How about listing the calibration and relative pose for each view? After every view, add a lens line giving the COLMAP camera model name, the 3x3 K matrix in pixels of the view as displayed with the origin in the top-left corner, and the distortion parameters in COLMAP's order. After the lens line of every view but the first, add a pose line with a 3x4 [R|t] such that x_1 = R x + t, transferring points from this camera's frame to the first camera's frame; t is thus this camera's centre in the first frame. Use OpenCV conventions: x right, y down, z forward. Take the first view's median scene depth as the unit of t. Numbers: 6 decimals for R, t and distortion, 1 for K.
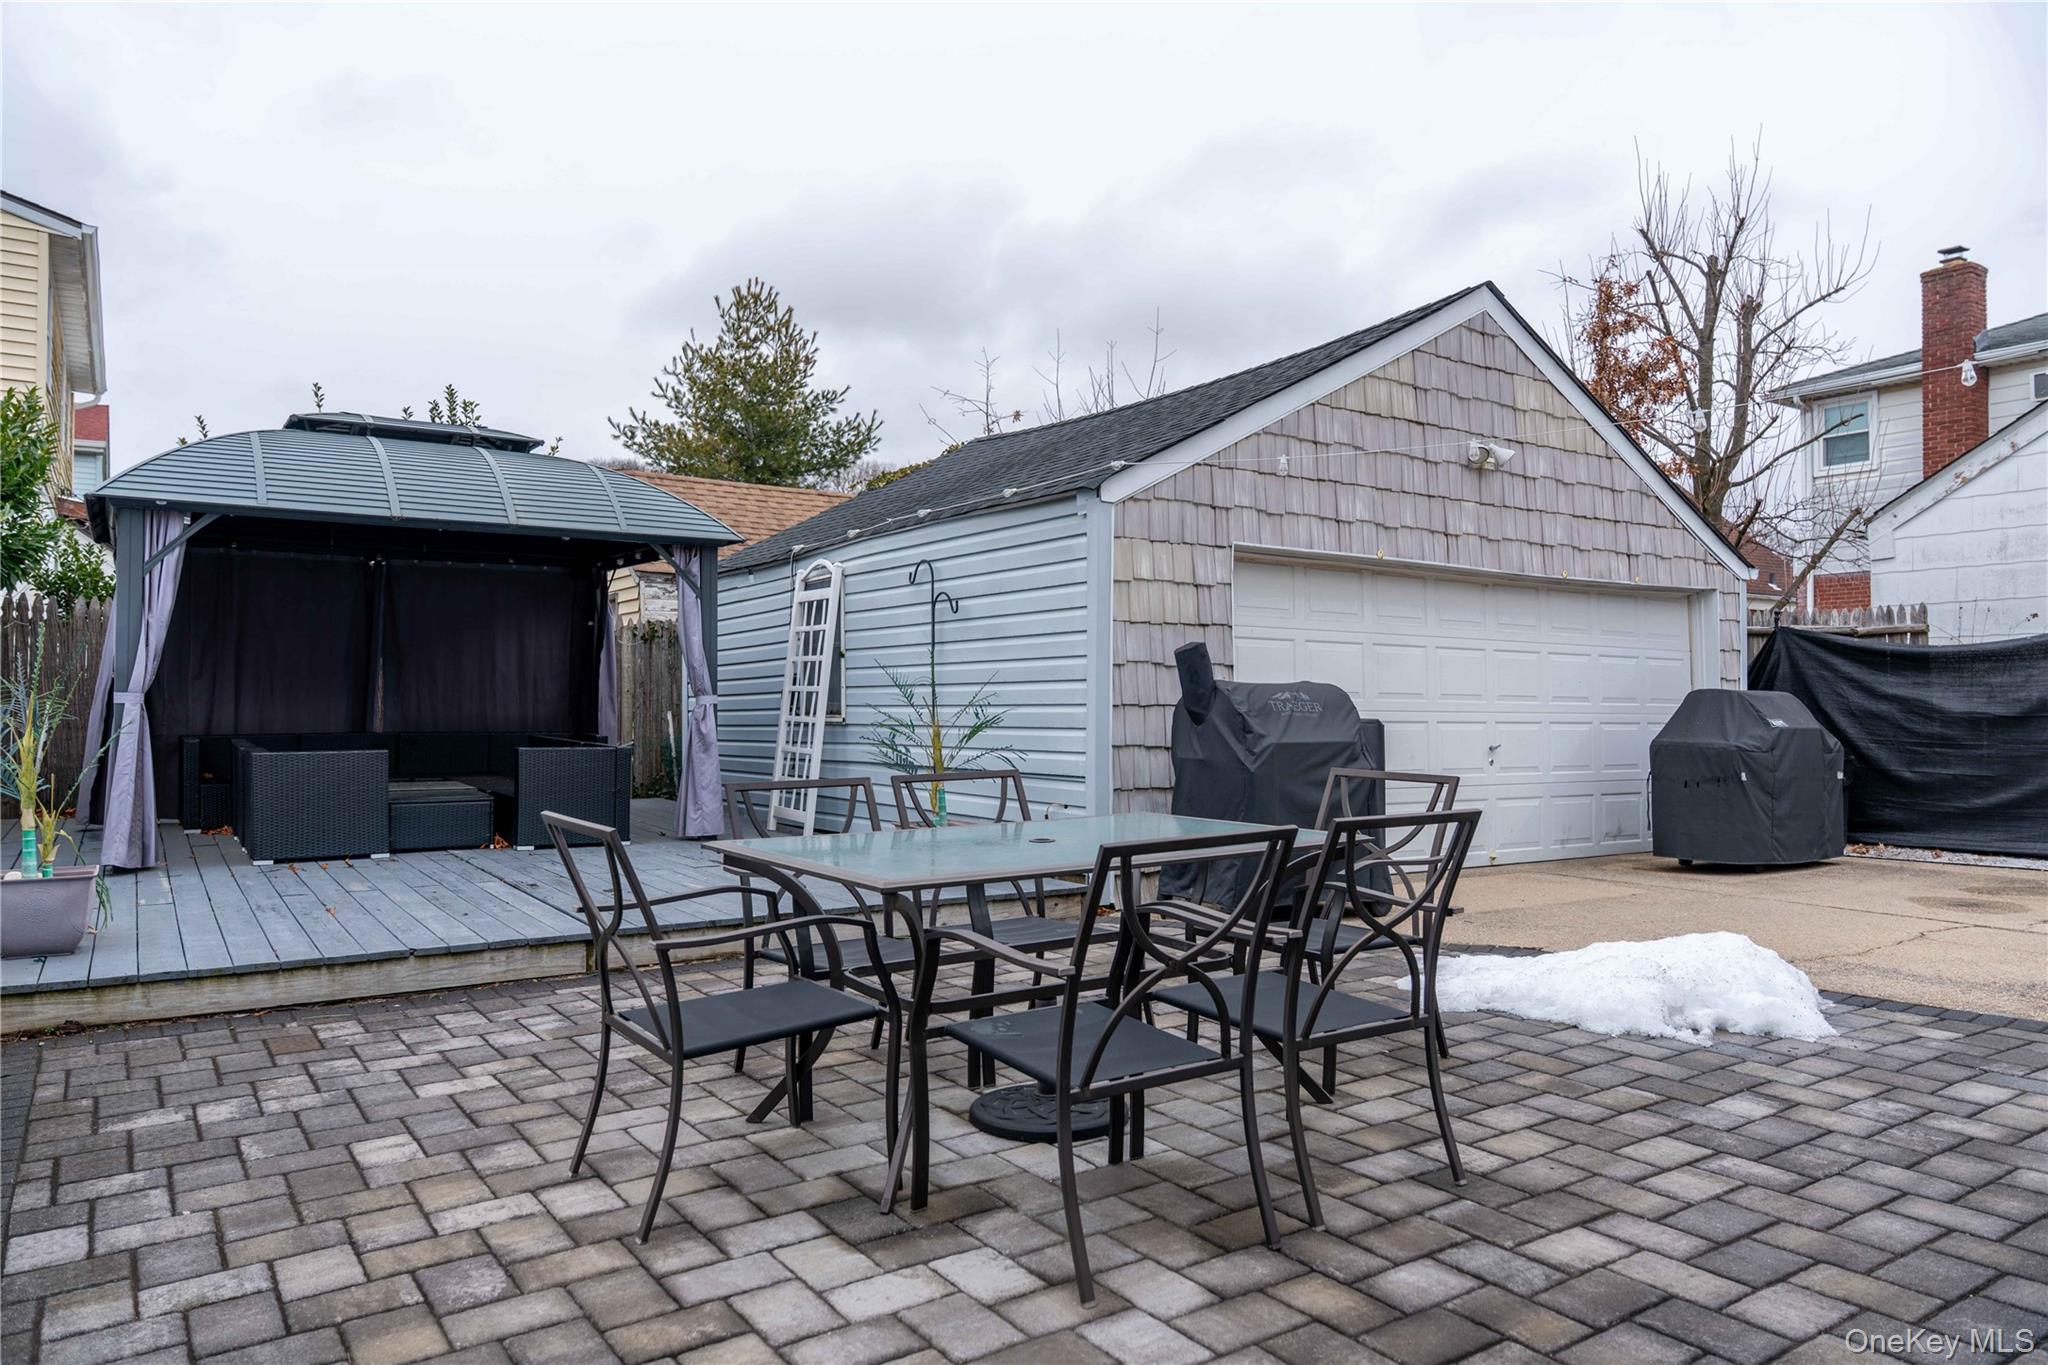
lens RADIAL K [[1354.7, 0, 1024.0], [0, 1354.7, 682.5], [0, 0, 1]] dist [-0.019582, 0.000240]
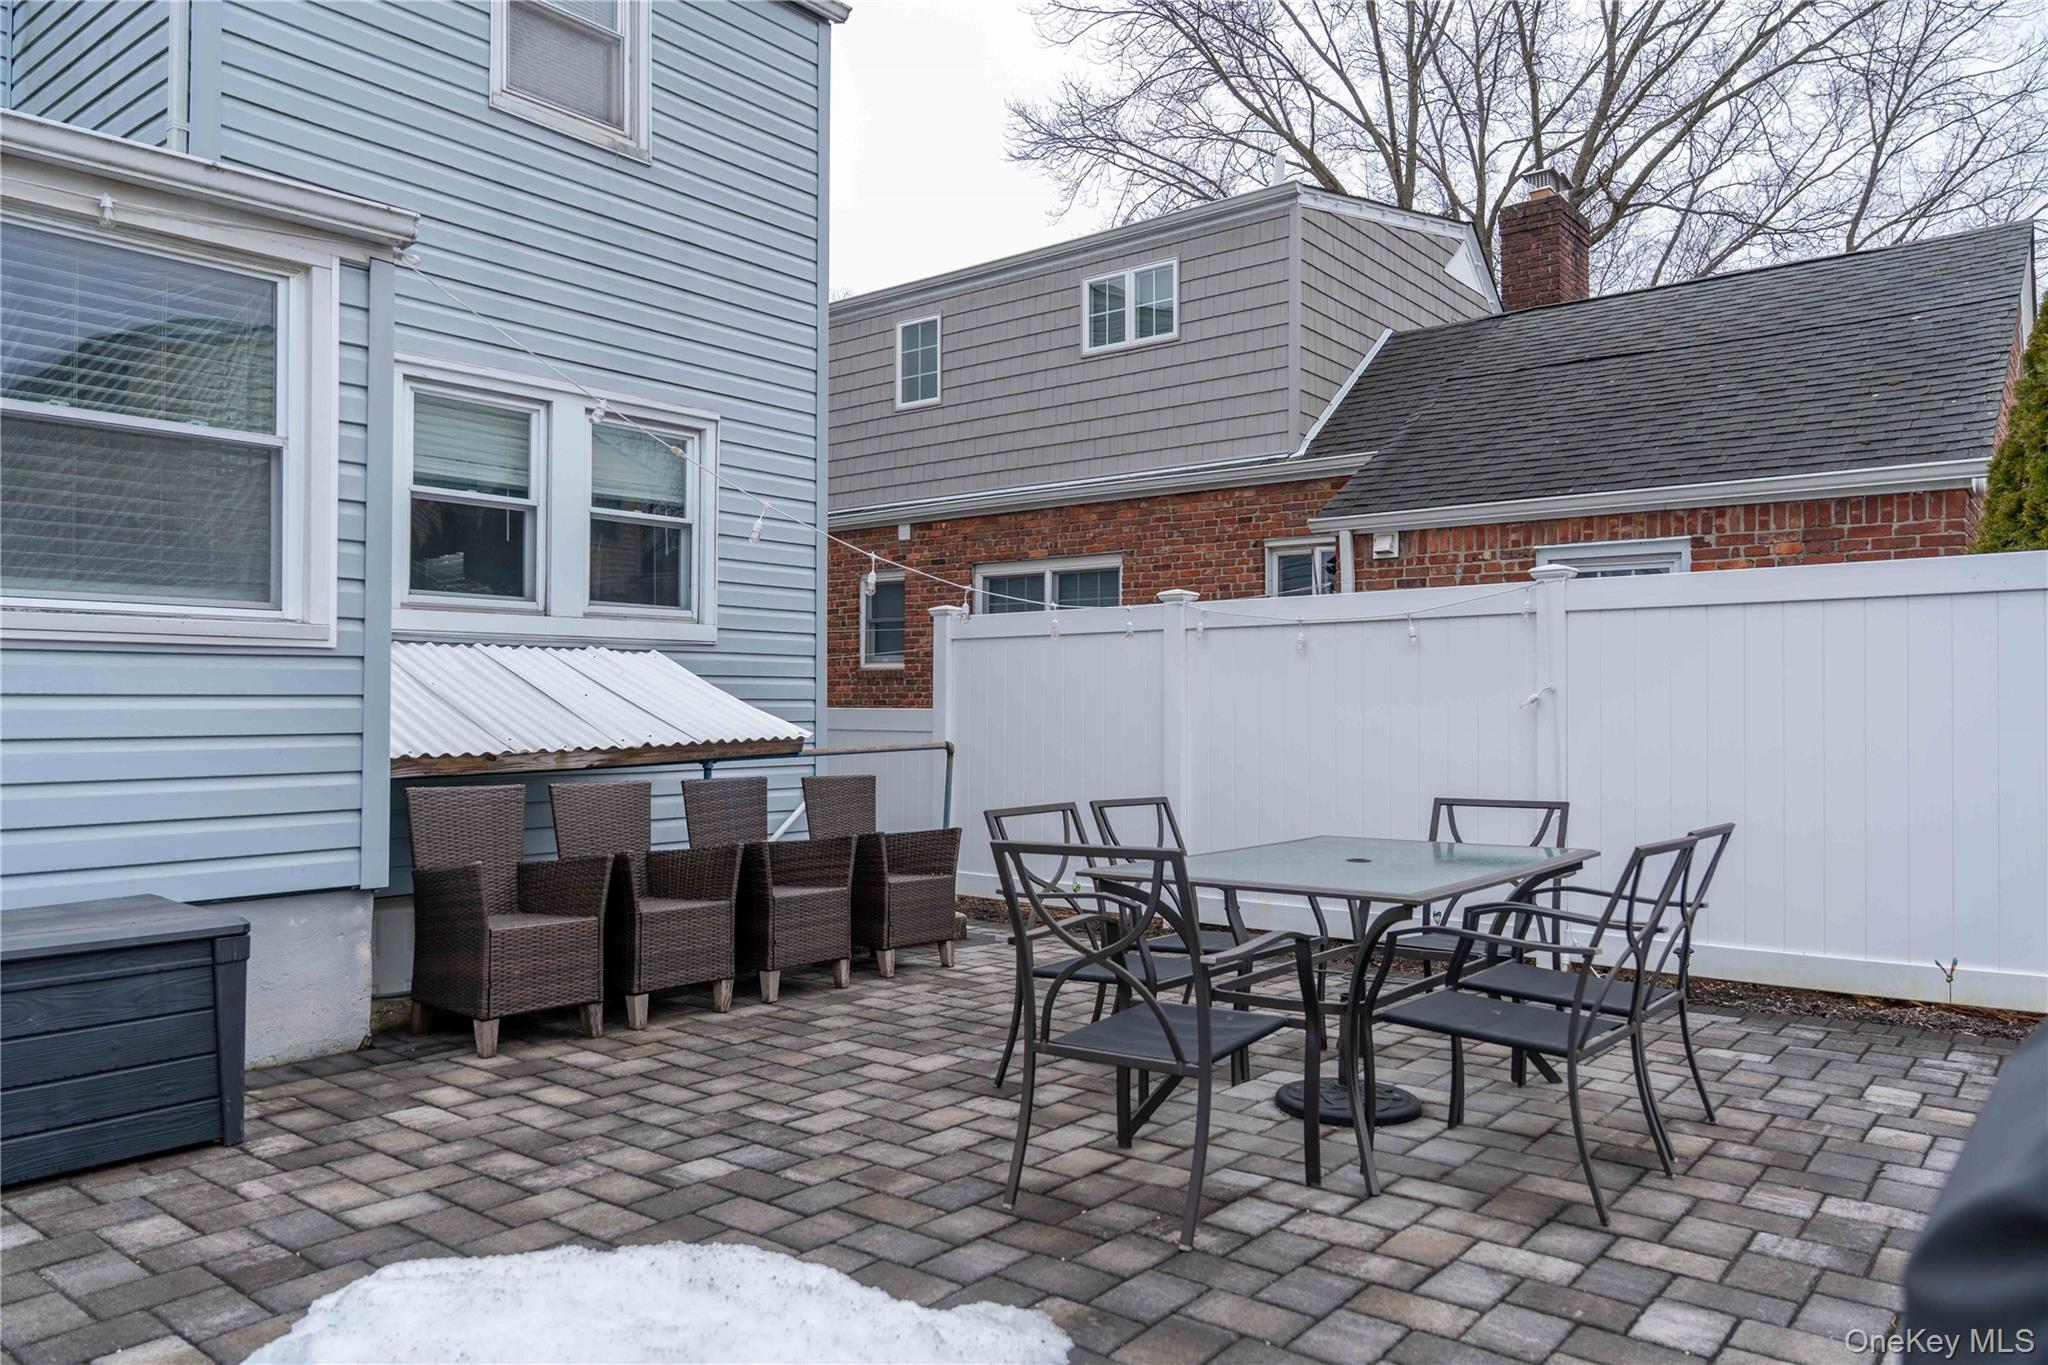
lens RADIAL K [[1385.0, 0, 1024.0], [0, 1385.0, 682.5], [0, 0, 1]] dist [0.001923, 0.000339]
pose [[-0.951859, -0.002660, -0.306525, 0.723244], [0.007921, 0.999415, -0.033269, 0.012018], [0.306434, -0.034095, -0.951281, 2.332483]]
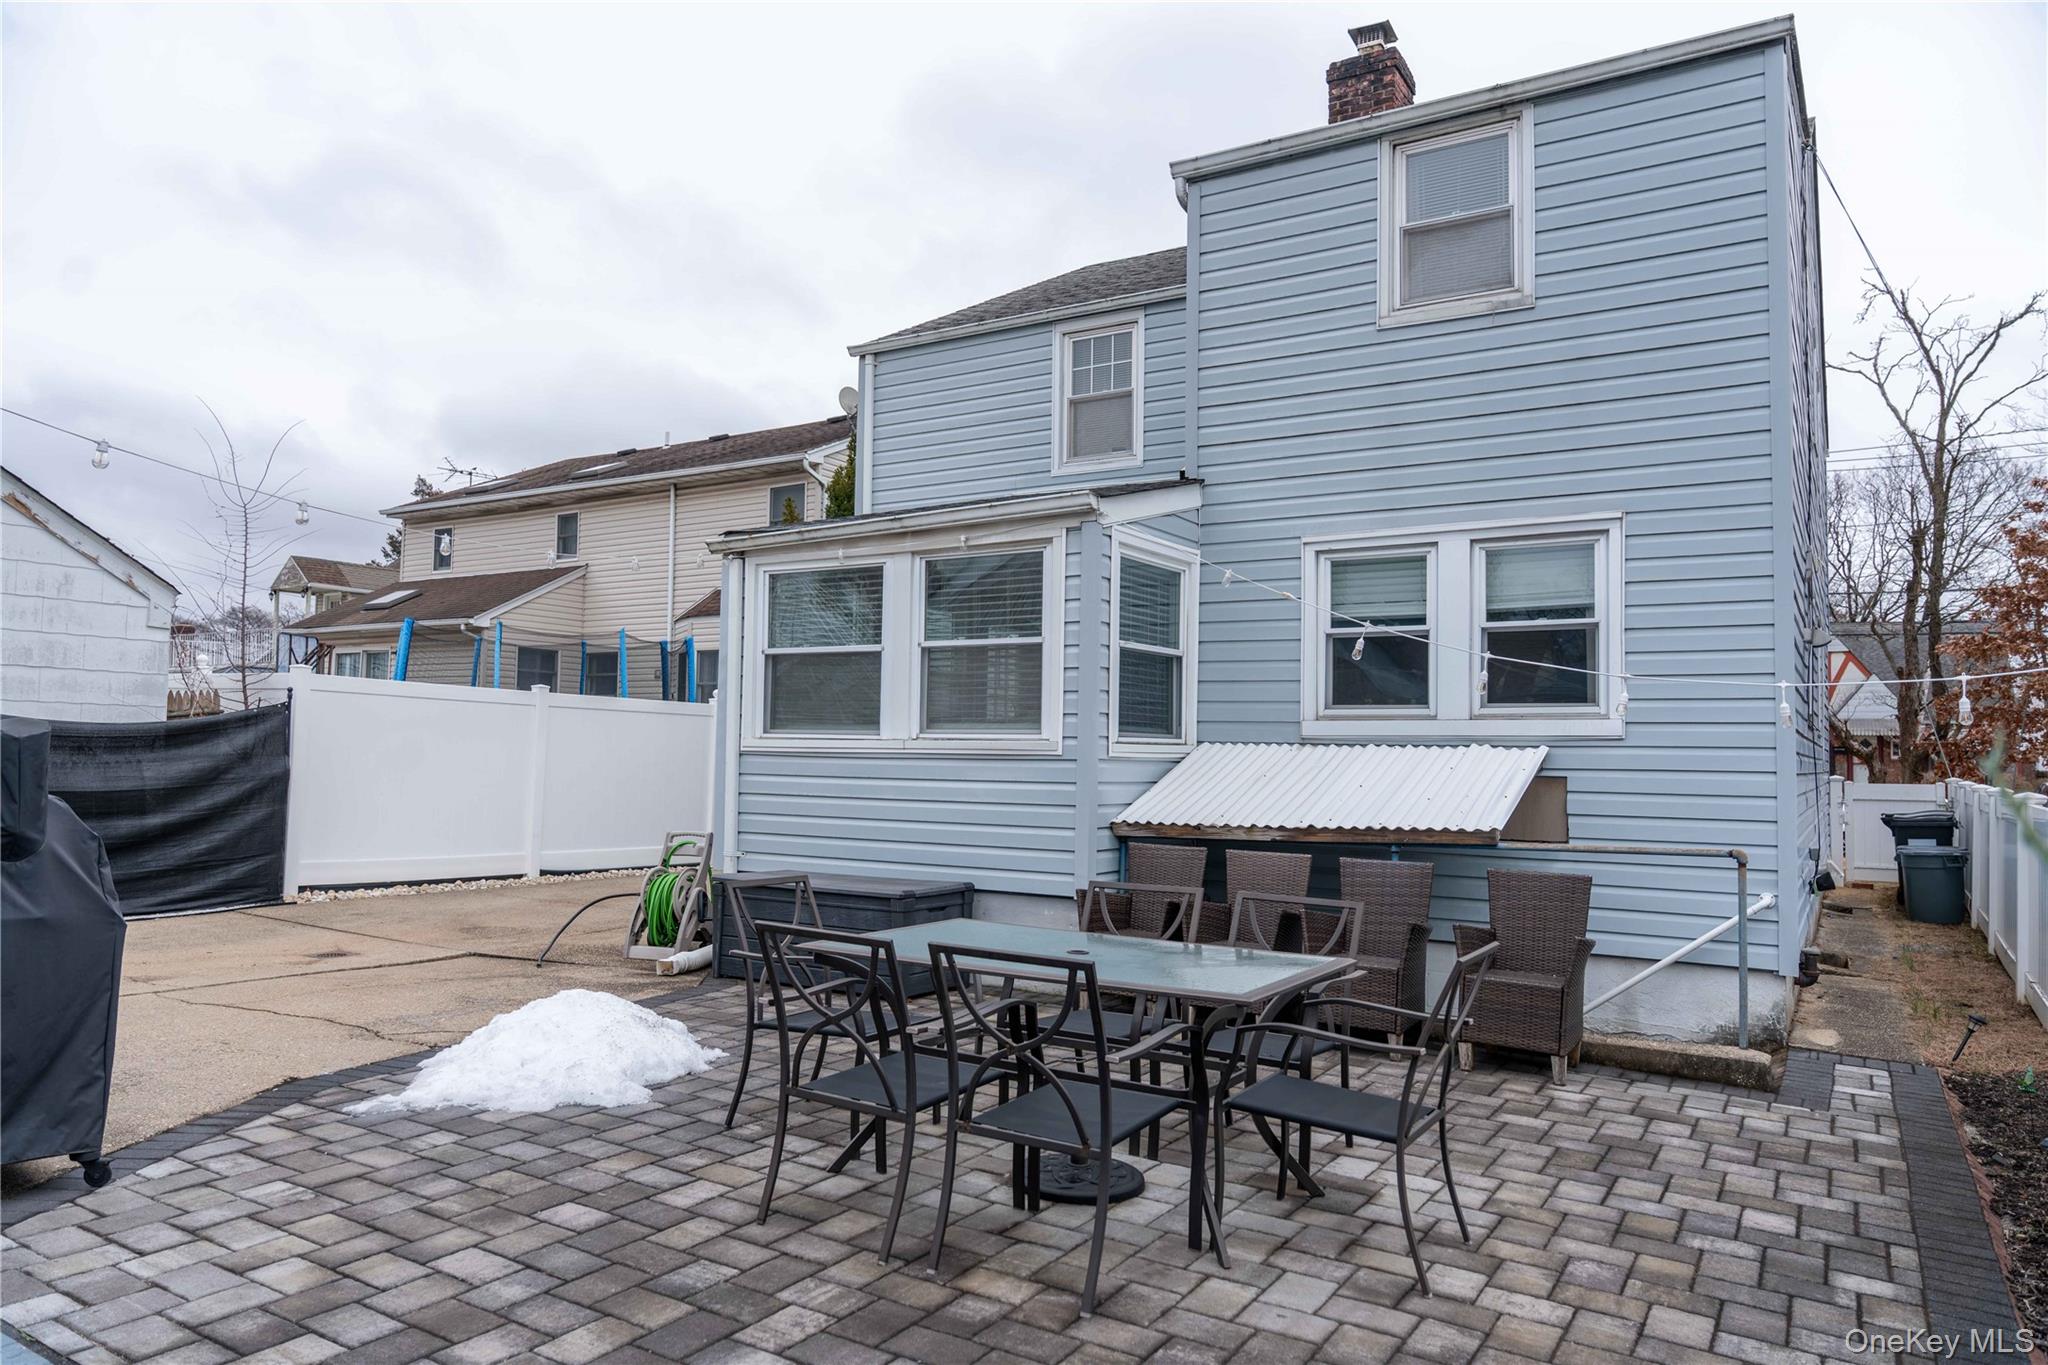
lens RADIAL K [[1354.7, 0, 1024.0], [0, 1354.7, 682.5], [0, 0, 1]] dist [-0.019582, 0.000240]
pose [[-0.417787, 0.046643, 0.907347, -1.228528], [-0.034942, 0.997118, -0.067347, -0.041275], [-0.907873, -0.059841, -0.414953, 1.810822]]
